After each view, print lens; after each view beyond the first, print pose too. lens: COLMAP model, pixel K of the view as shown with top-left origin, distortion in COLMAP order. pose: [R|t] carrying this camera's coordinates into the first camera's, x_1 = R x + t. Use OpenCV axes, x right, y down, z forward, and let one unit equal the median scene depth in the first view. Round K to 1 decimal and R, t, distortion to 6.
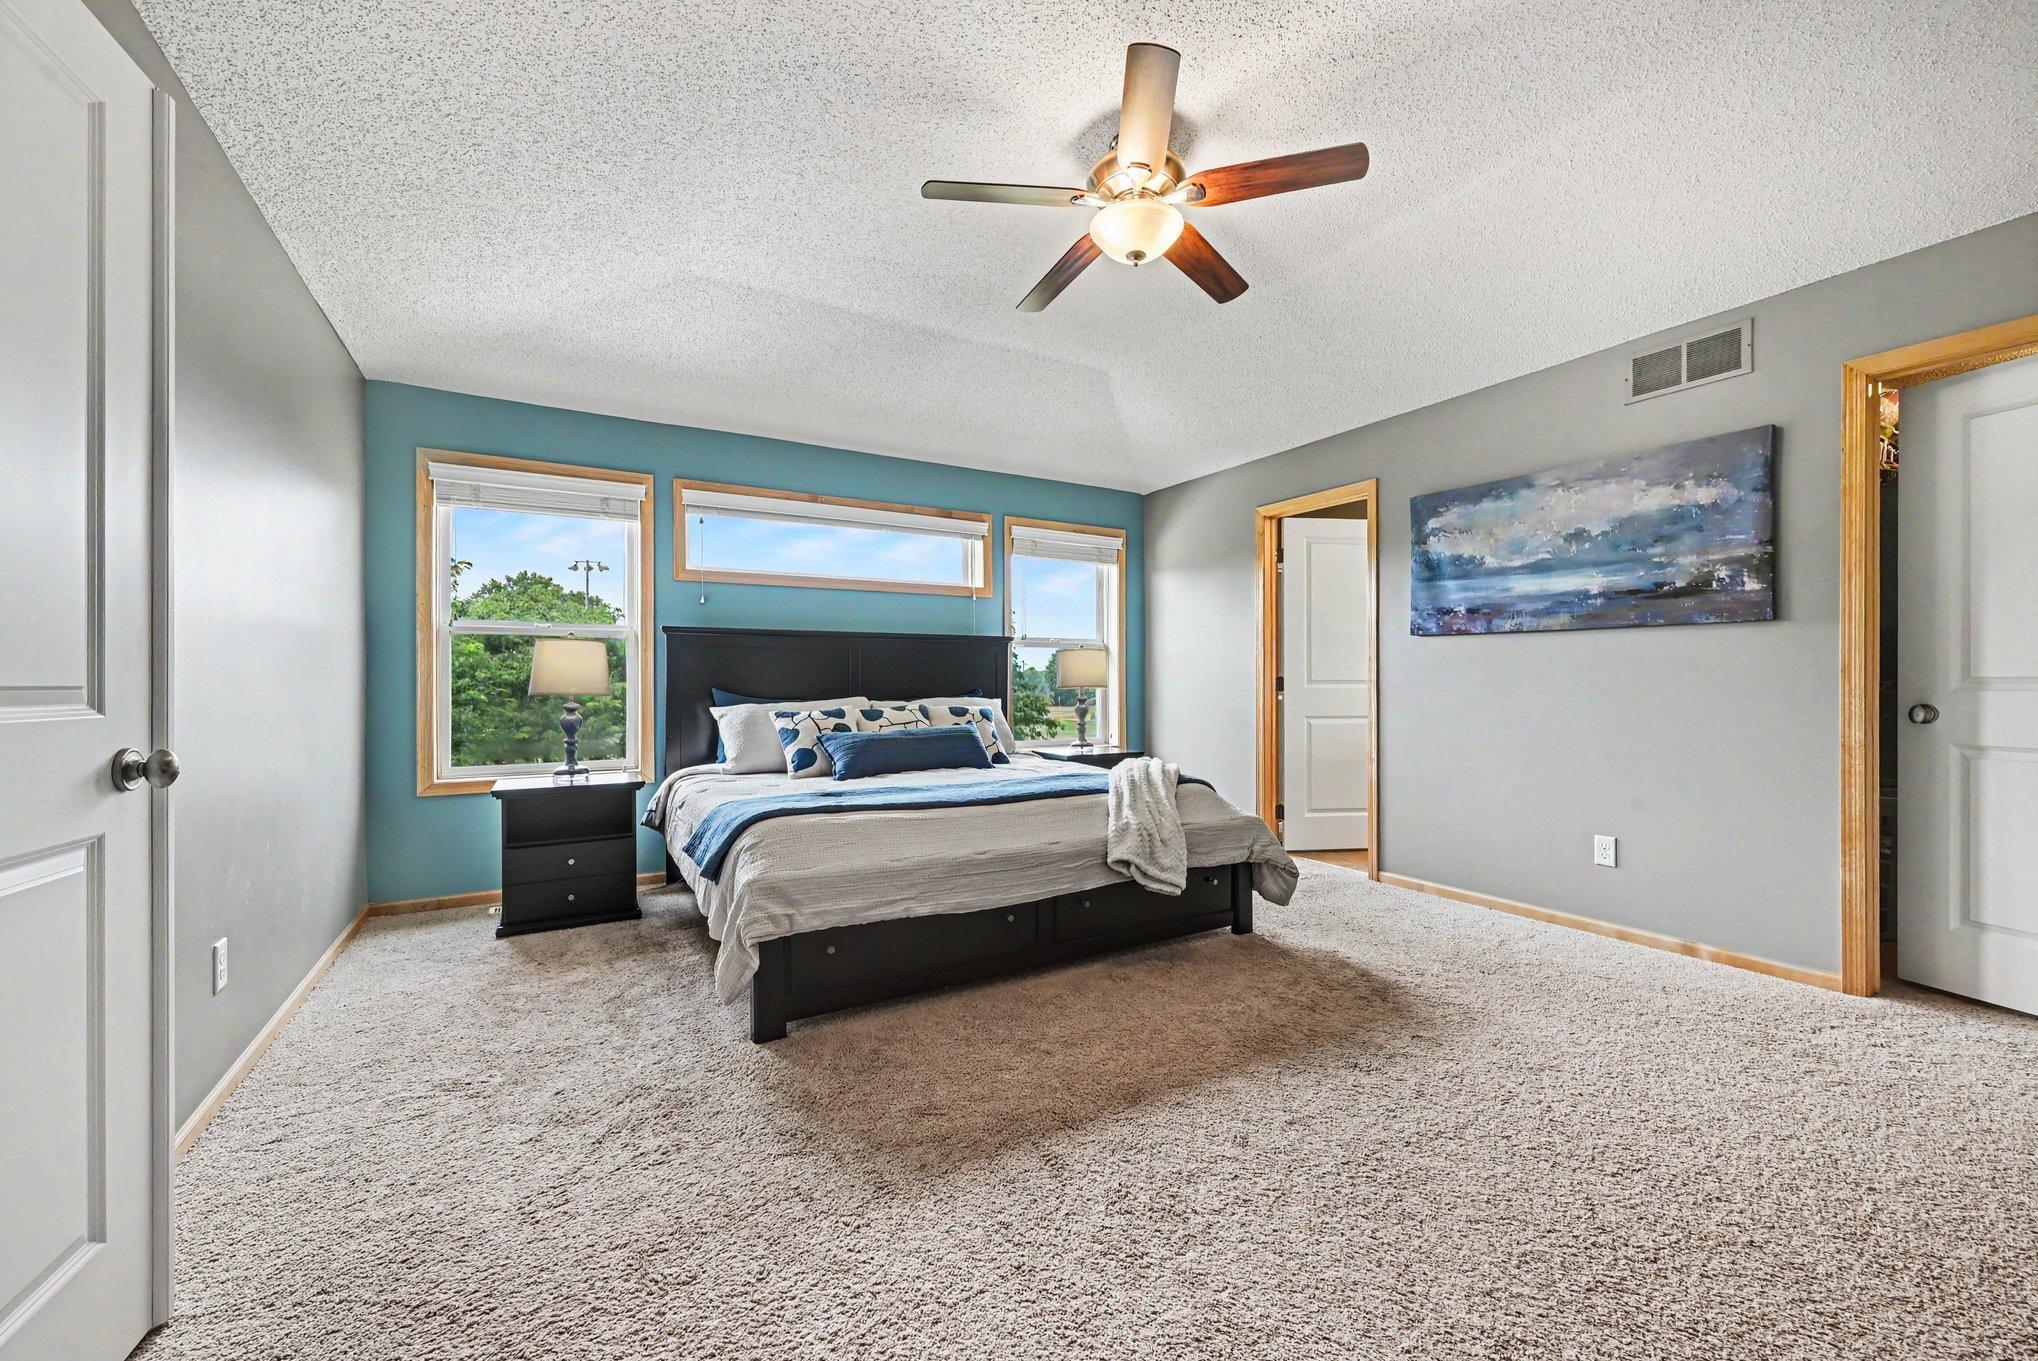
lens RADIAL K [[805.5, 0, 1011.1], [0, 805.5, 679.7], [0, 0, 1]] dist [-0.000650, 0.000307]
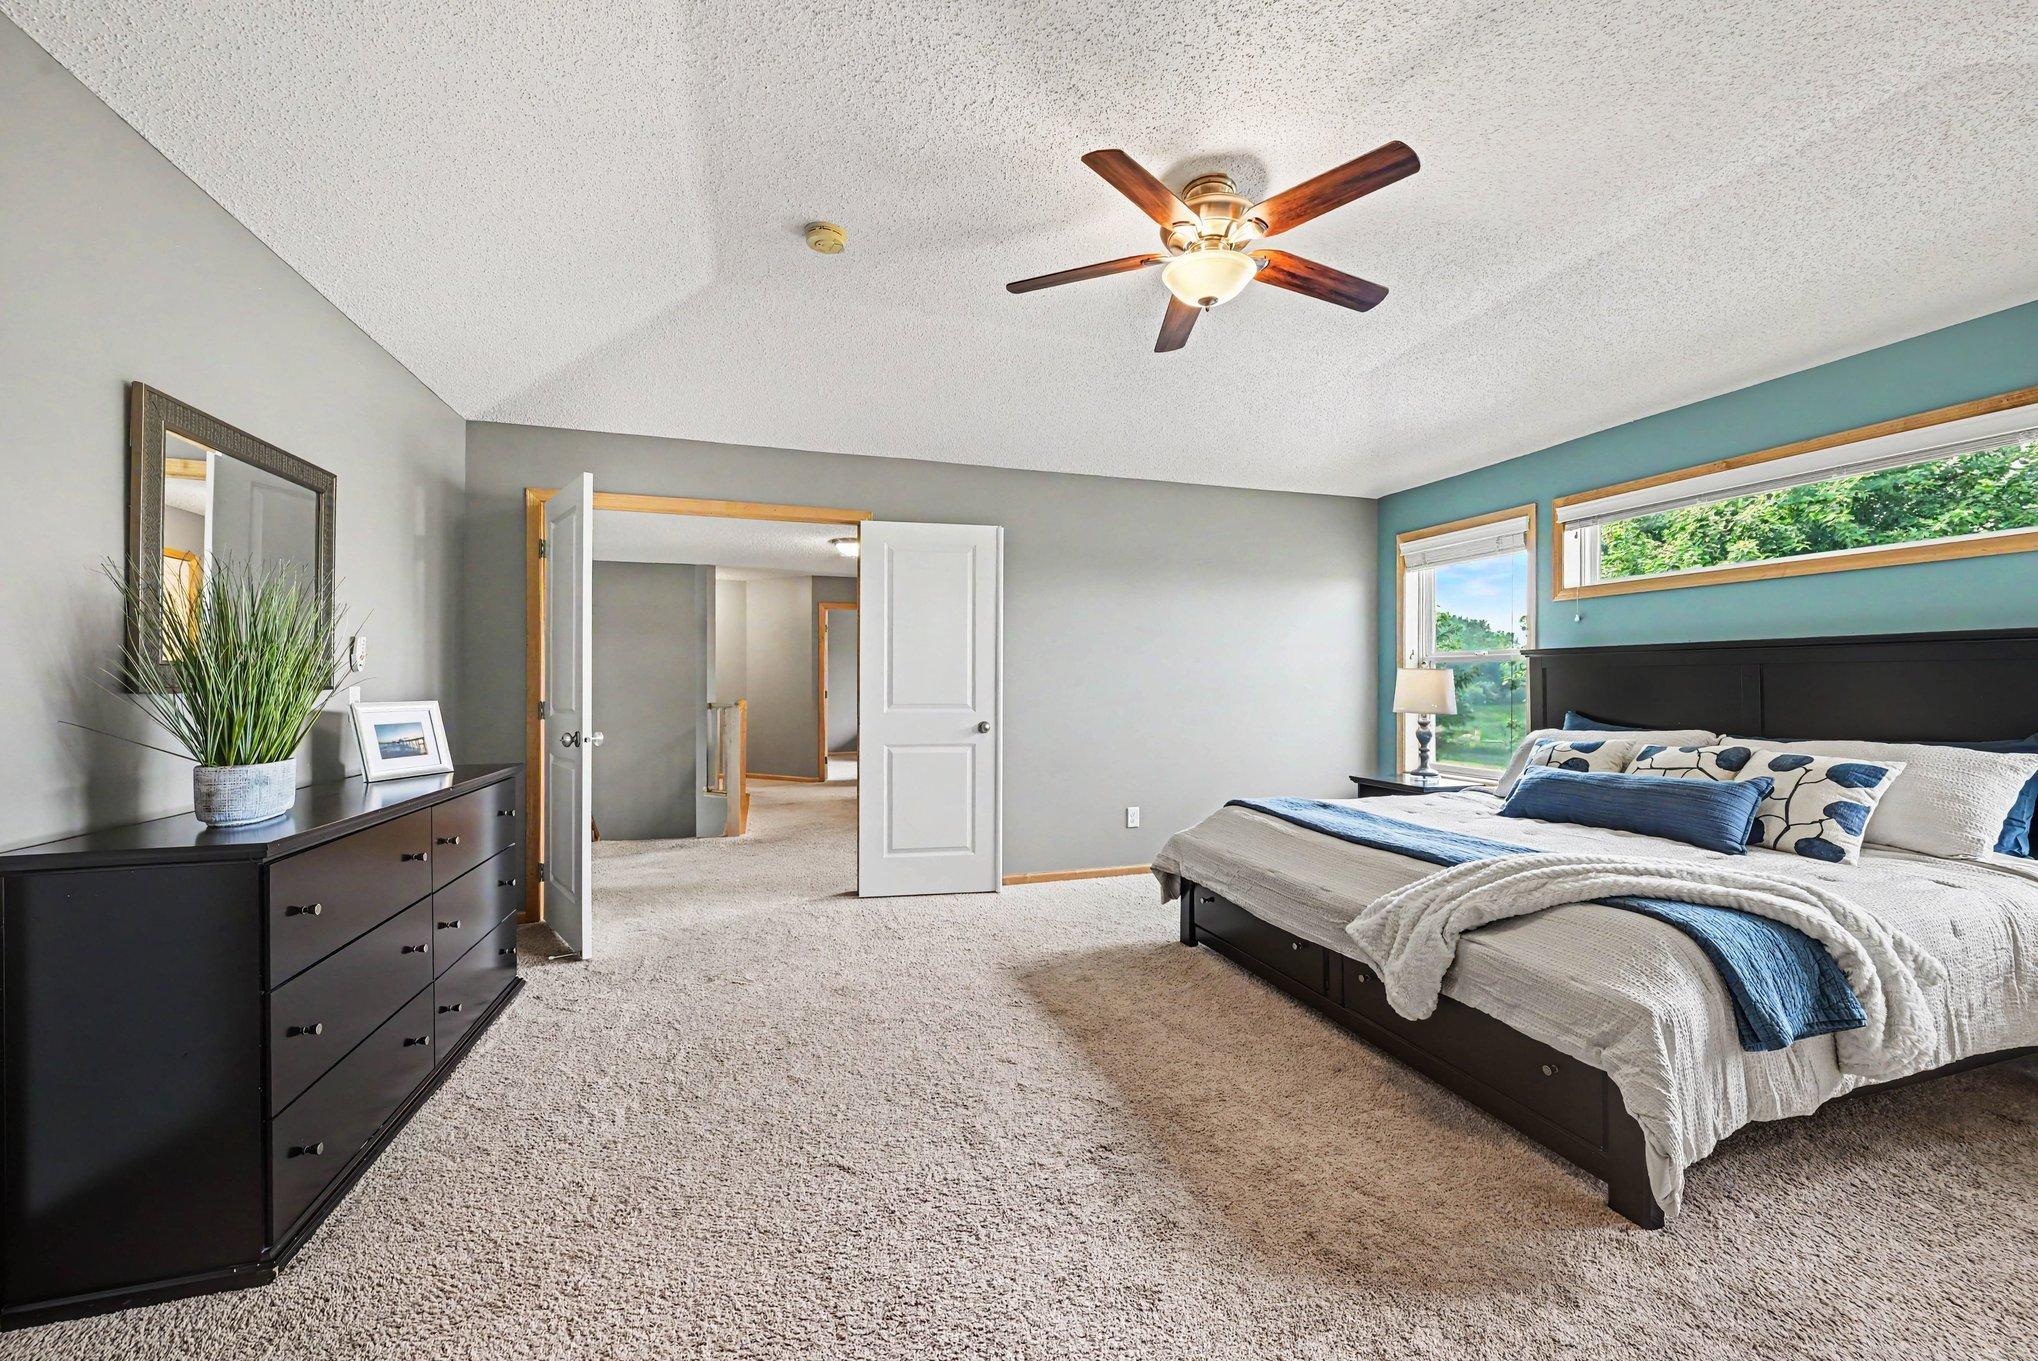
lens RADIAL K [[805.5, 0, 1016.4], [0, 805.5, 679.1], [0, 0, 1]] dist [-0.000650, 0.000307]
pose [[-0.213858, -0.004623, -0.976854, 0.975495], [0.001239, 0.999987, -0.005004, -0.034834], [0.976864, -0.002281, -0.213850, 0.792858]]
